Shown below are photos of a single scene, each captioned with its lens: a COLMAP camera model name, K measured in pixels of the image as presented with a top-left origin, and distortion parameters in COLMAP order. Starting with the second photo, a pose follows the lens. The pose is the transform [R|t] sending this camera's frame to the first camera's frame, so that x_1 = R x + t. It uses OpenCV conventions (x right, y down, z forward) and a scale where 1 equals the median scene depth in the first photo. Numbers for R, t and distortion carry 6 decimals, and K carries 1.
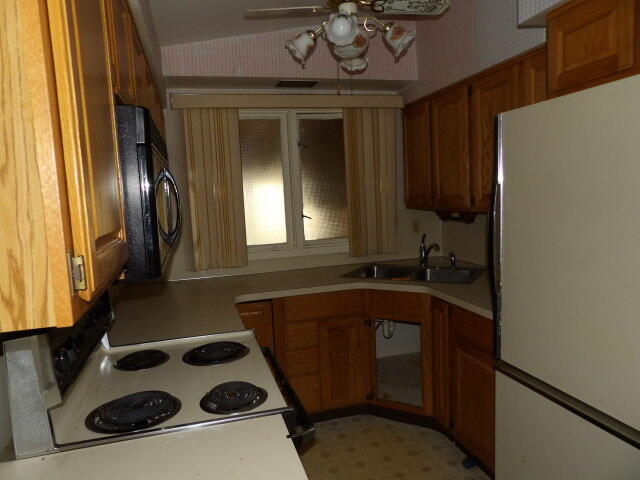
lens RADIAL K [[456.6, 0, 318.6], [0, 456.6, 236.6], [0, 0, 1]] dist [-0.007181, 0.006216]
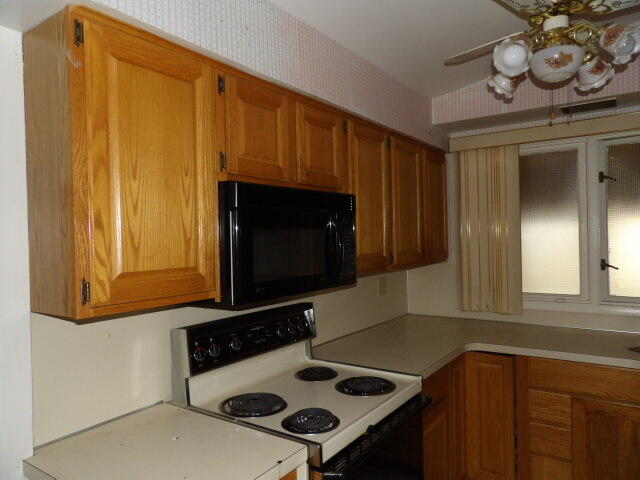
lens RADIAL K [[456.6, 0, 319.6], [0, 456.6, 241.7], [0, 0, 1]] dist [-0.007181, 0.006216]
pose [[0.641697, 0.046550, -0.765545, 0.316076], [-0.087736, 0.996059, -0.012976, -0.038169], [0.761924, 0.075493, 0.643252, 0.118407]]
